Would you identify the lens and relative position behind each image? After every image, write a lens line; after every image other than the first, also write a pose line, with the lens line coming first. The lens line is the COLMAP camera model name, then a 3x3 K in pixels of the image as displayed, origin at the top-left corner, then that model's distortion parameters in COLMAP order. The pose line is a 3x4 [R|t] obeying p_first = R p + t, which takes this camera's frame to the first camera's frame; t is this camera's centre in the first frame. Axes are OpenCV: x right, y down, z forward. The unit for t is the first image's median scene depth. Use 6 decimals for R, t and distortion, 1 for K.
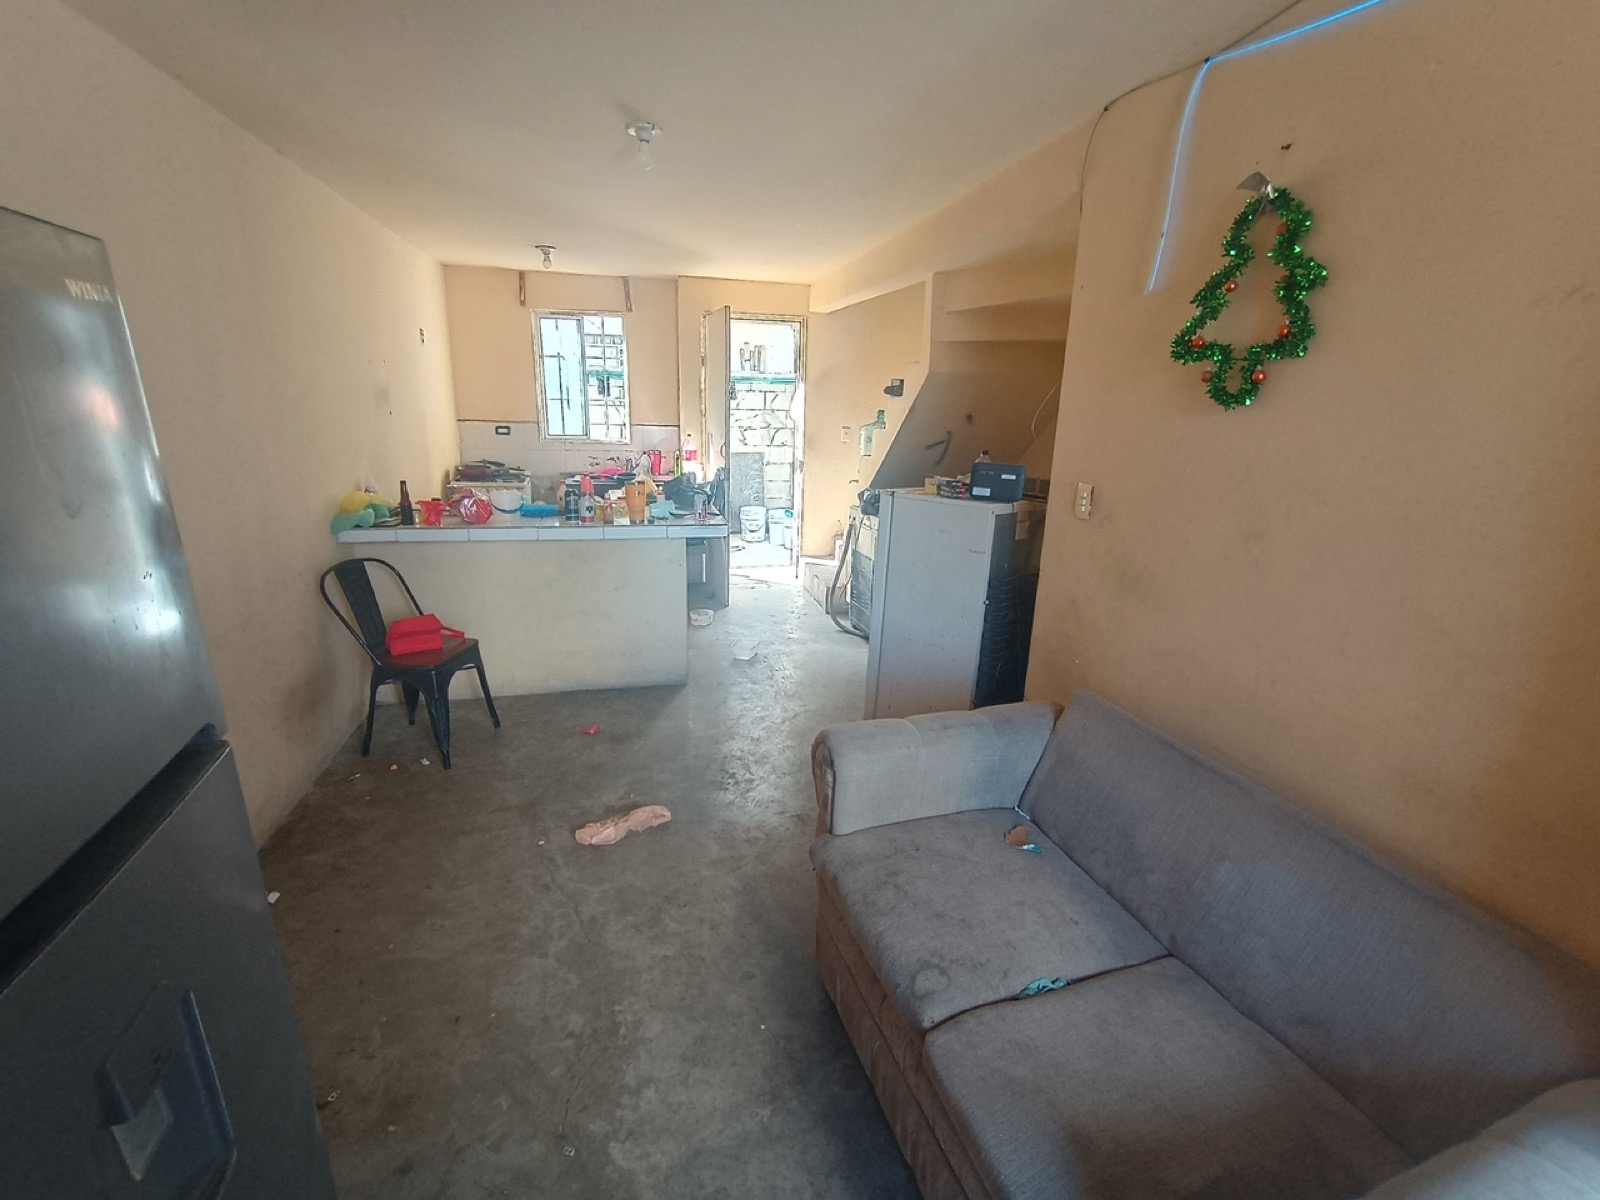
lens RADIAL K [[729.0, 0, 801.0], [0, 729.0, 604.3], [0, 0, 1]] dist [0.005053, -0.000010]
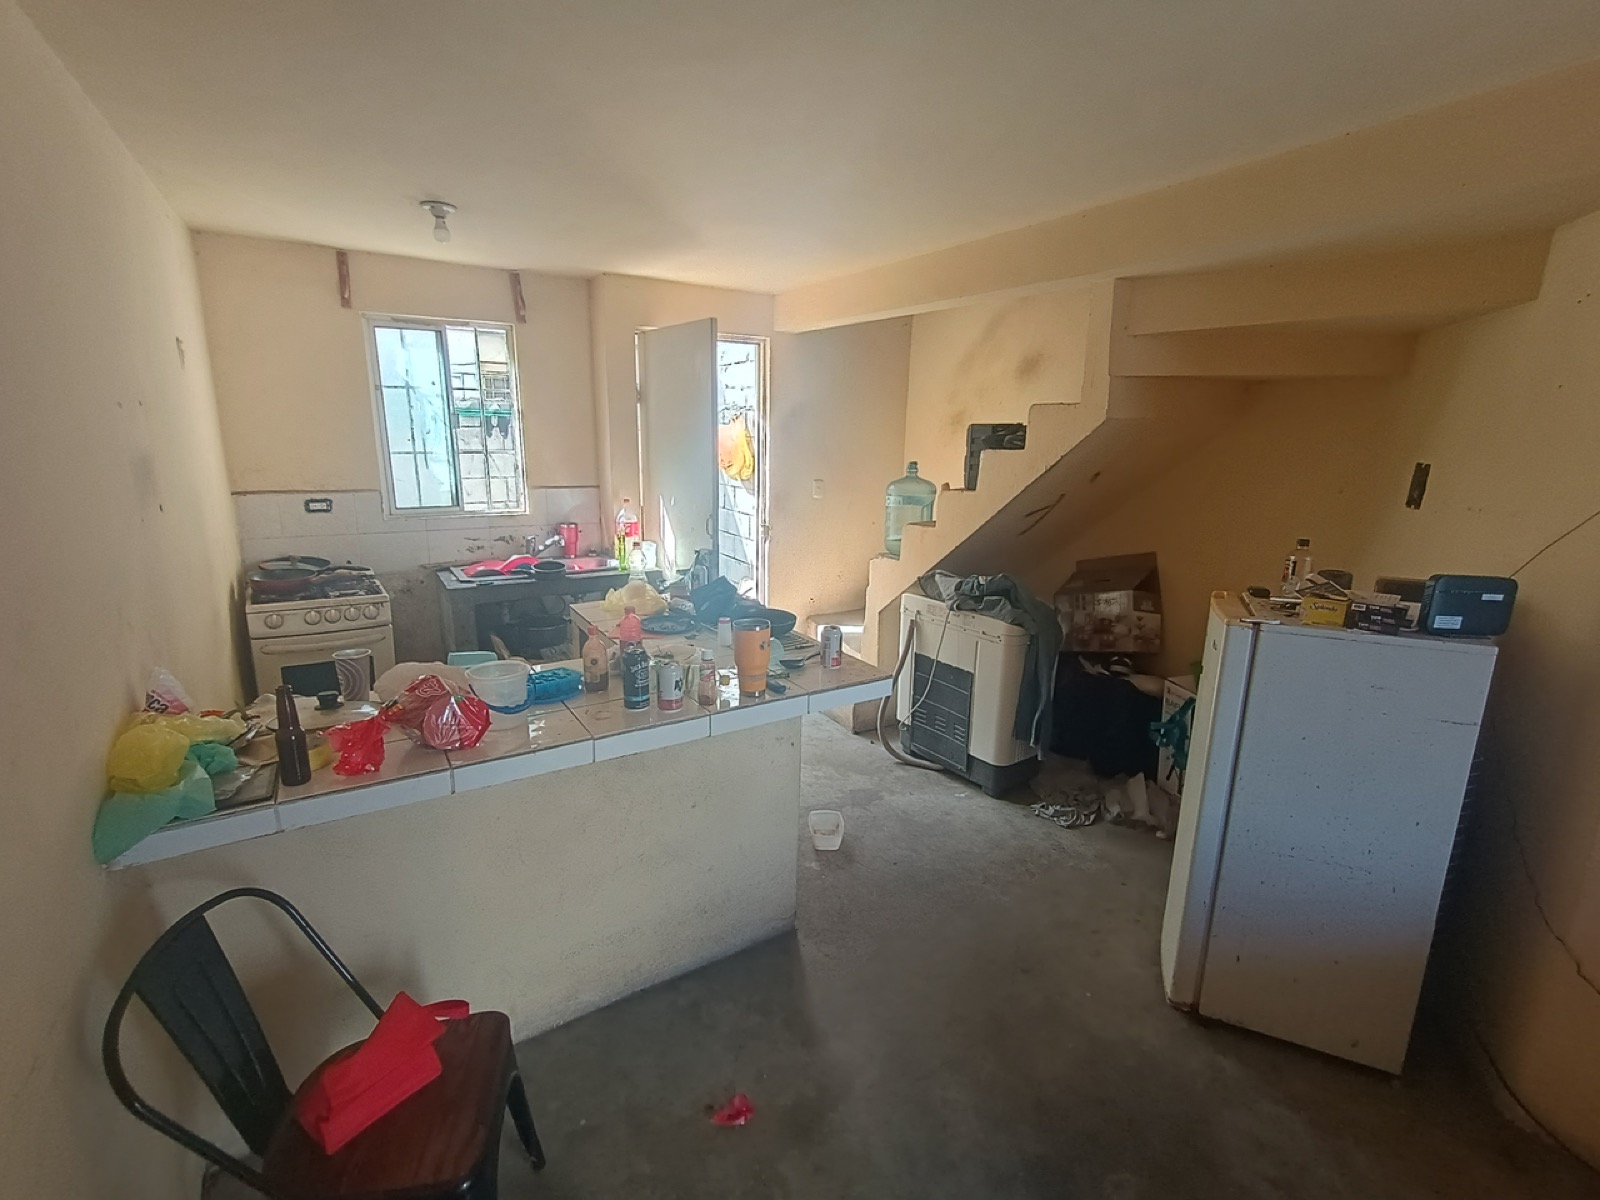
lens RADIAL K [[729.0, 0, 795.4], [0, 729.0, 607.4], [0, 0, 1]] dist [0.005053, -0.000010]
pose [[0.944827, -0.088055, 0.315512, -0.232862], [0.097111, 0.995188, -0.013066, -0.106939], [-0.312843, 0.042985, 0.948832, 0.296165]]
